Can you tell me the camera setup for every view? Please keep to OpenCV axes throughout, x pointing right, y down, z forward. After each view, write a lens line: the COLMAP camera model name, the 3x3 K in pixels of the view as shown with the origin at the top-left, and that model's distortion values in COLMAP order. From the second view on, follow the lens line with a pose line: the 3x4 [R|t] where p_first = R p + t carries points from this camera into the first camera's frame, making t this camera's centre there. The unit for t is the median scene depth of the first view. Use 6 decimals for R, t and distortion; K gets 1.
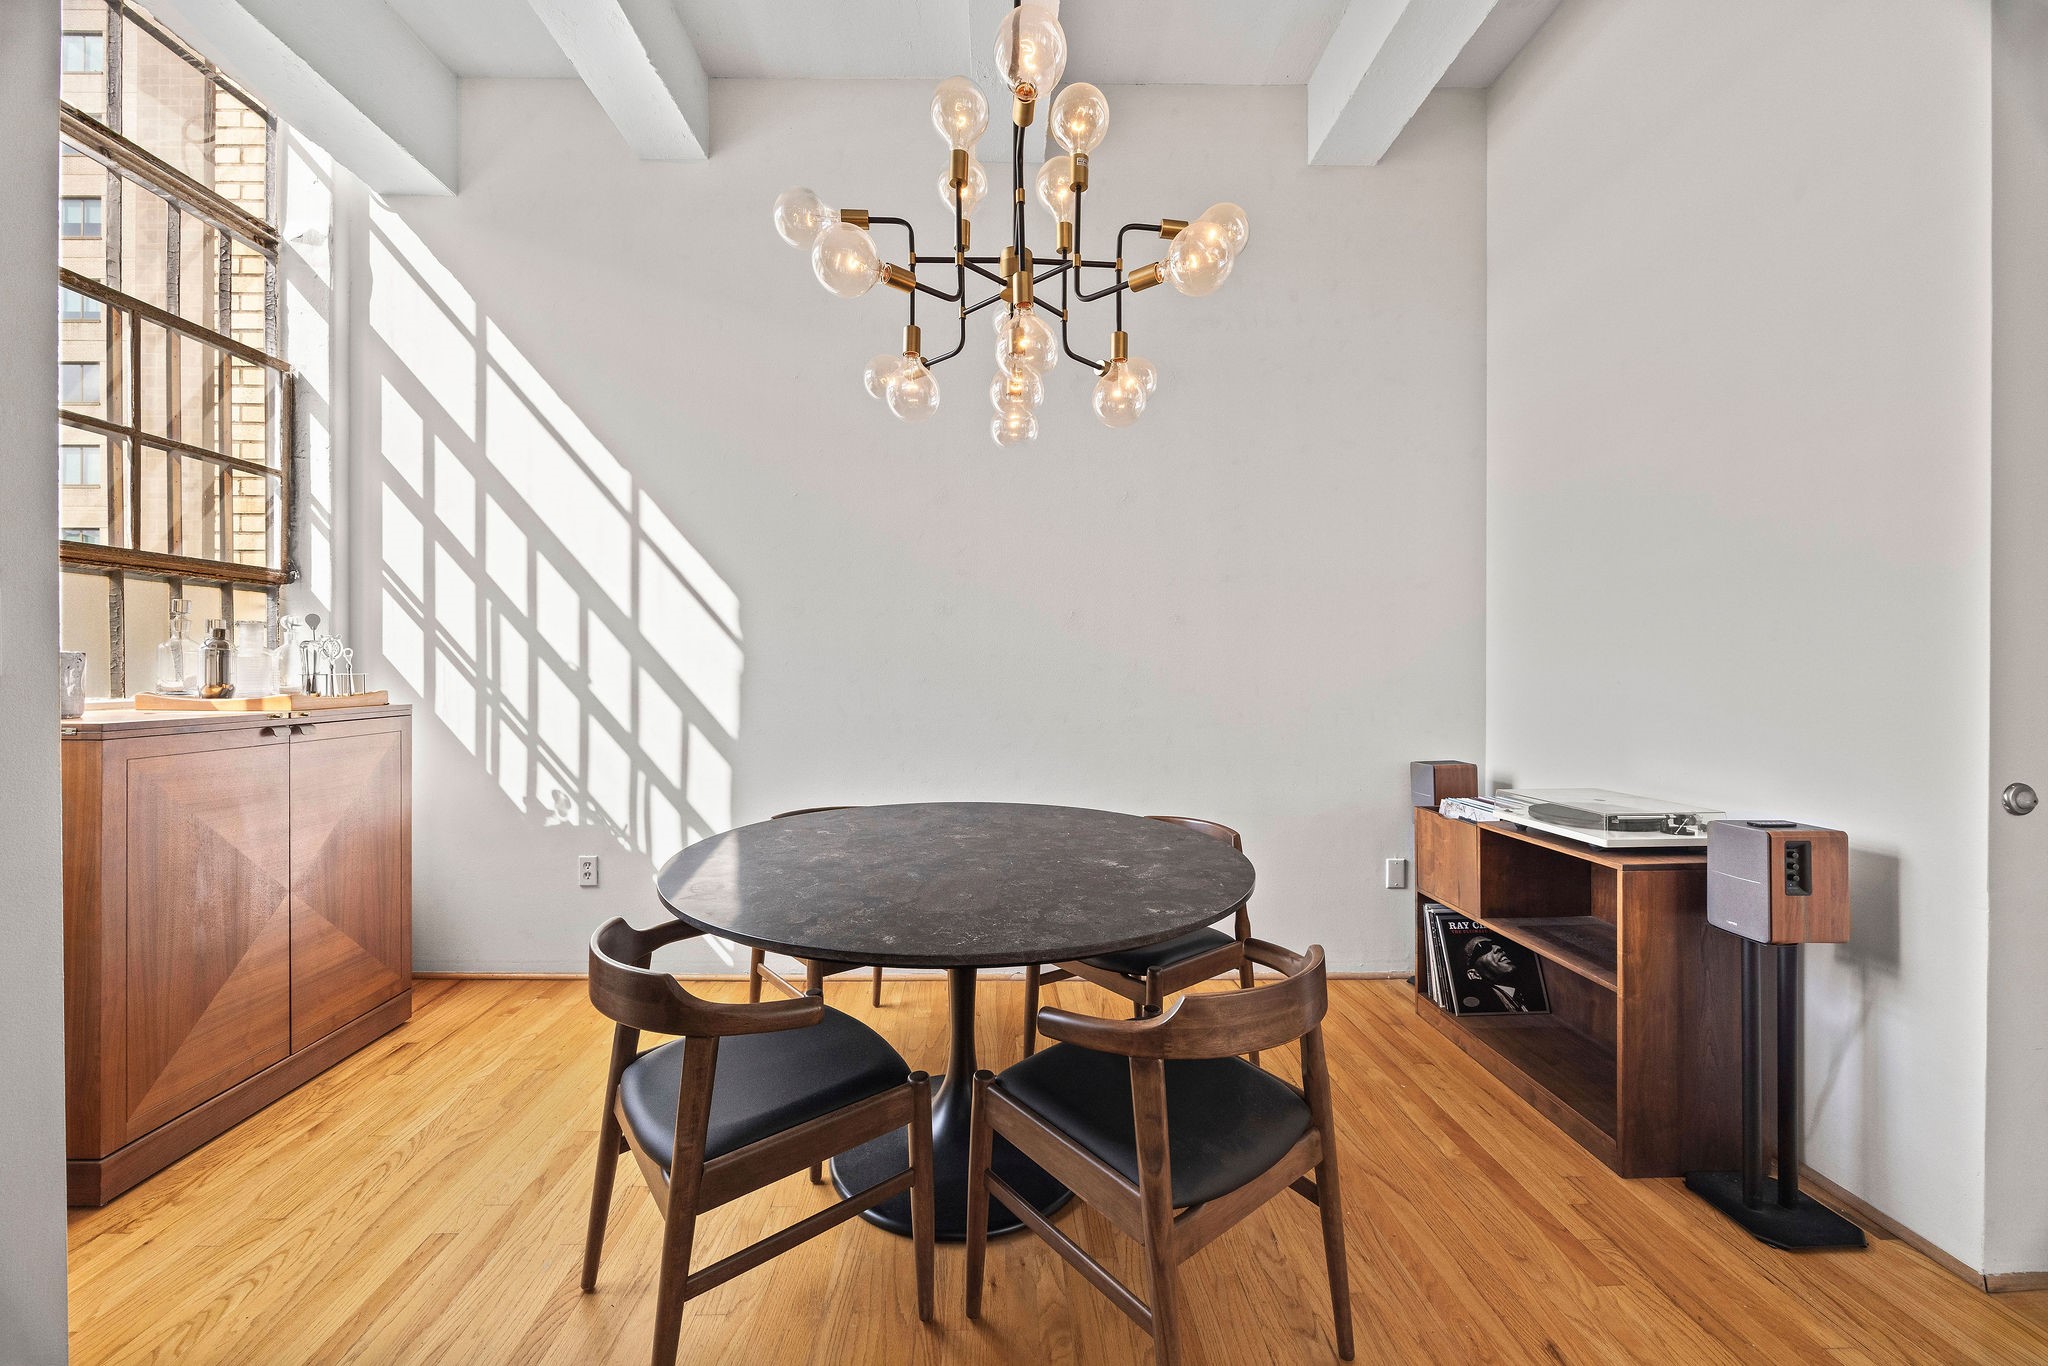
lens RADIAL K [[800.0, 0, 1024.0], [0, 800.0, 683.0], [0, 0, 1]] dist [0.000834, 0.000183]
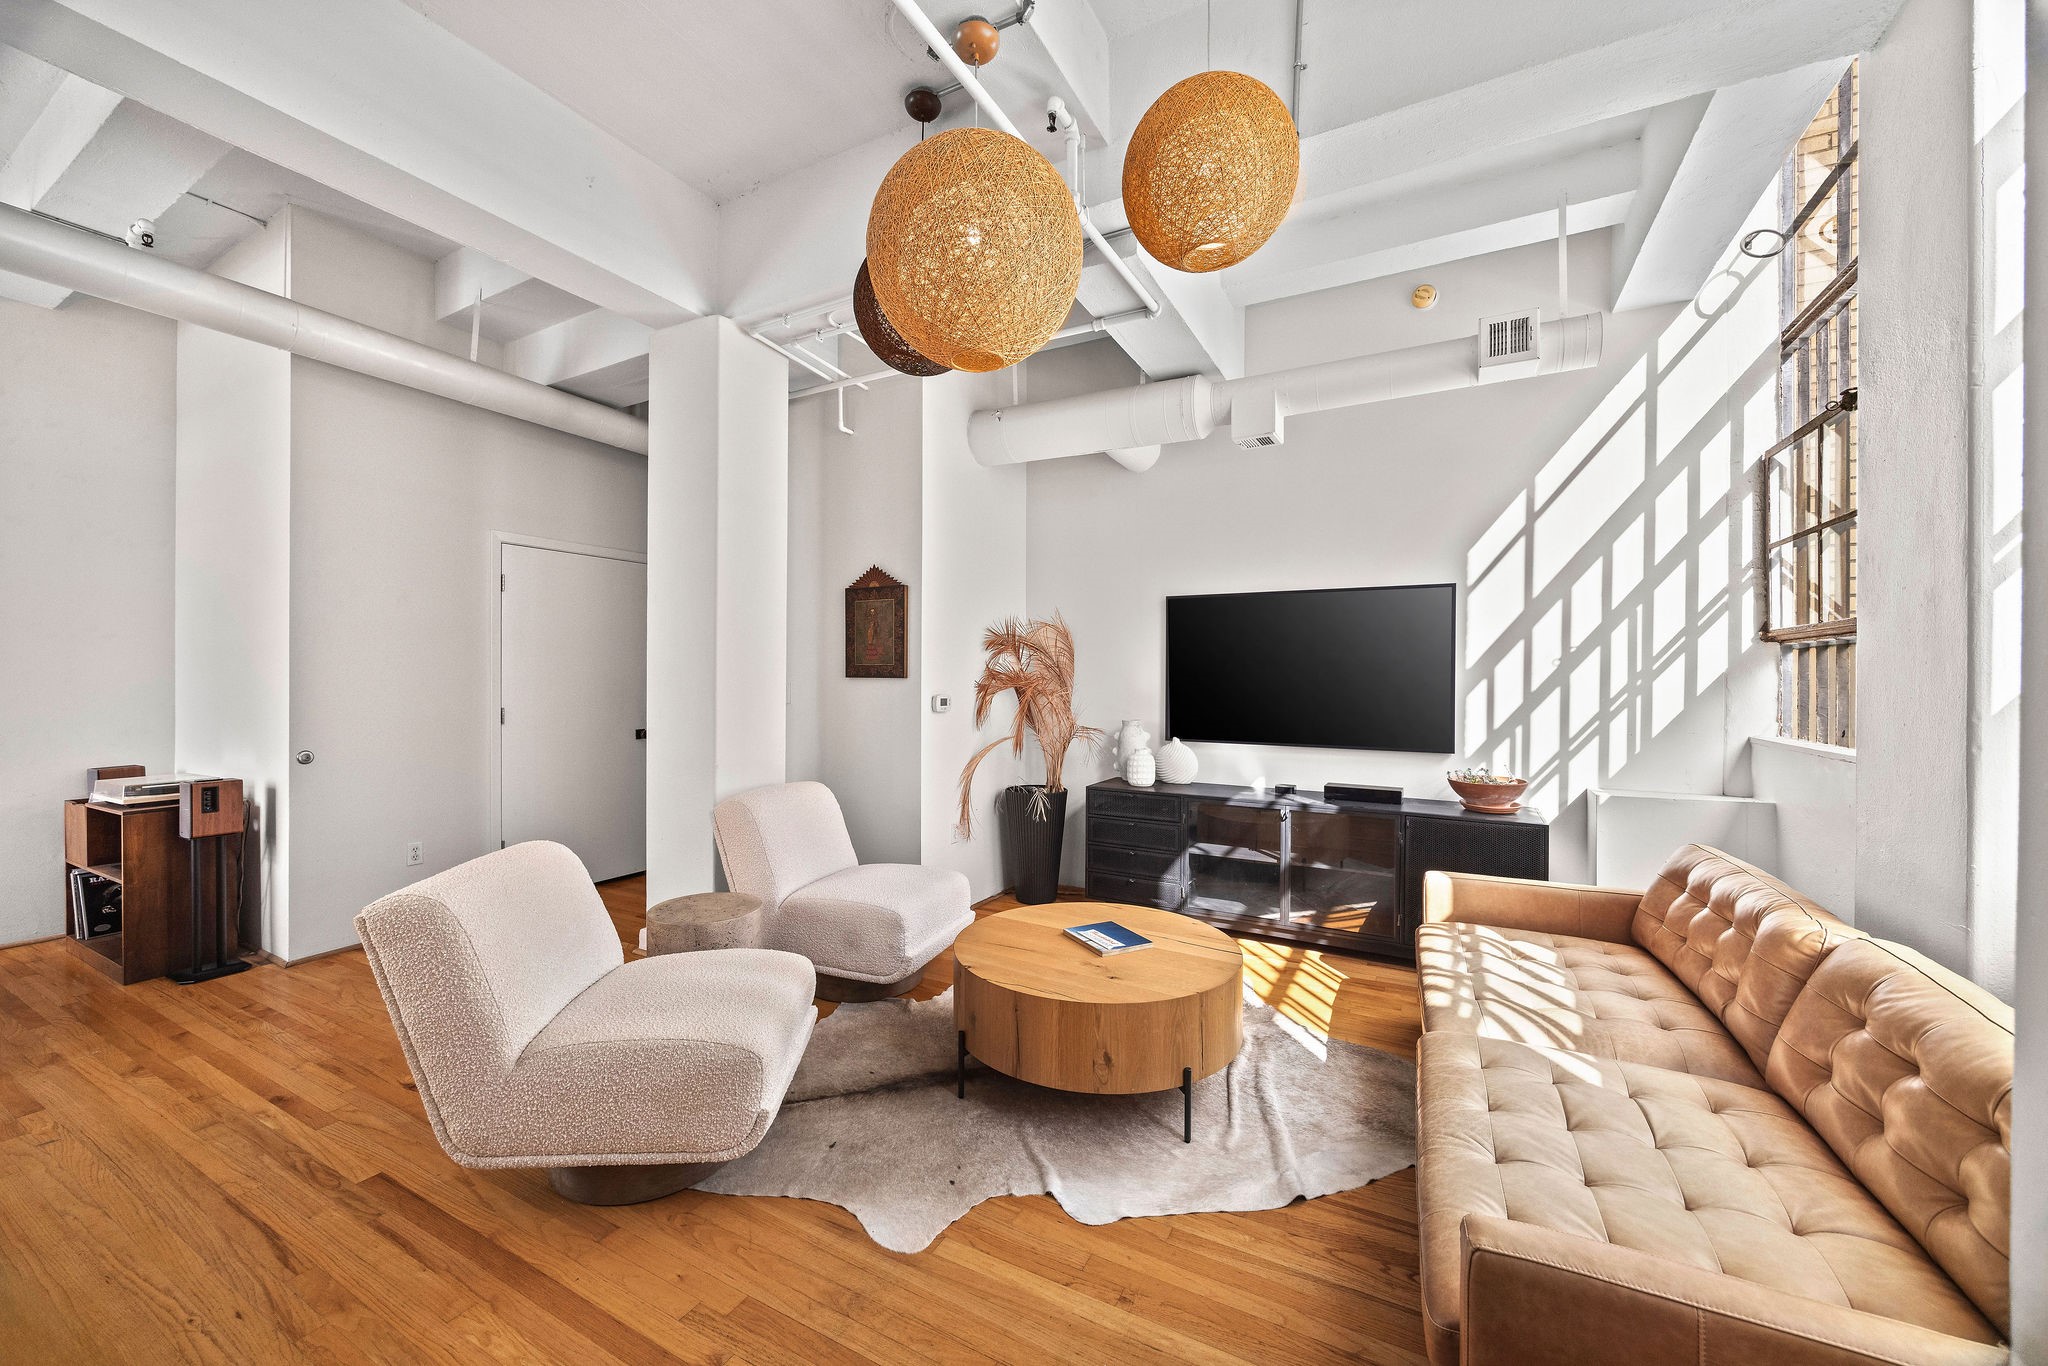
lens RADIAL K [[771.6, 0, 1016.4], [0, 771.6, 668.9], [0, 0, 1]] dist [-0.002156, 0.000213]
pose [[0.519501, 0.010071, 0.854410, 0.304762], [0.014906, 0.999672, -0.020846, -0.034656], [-0.854340, 0.023566, 0.519181, -1.667578]]
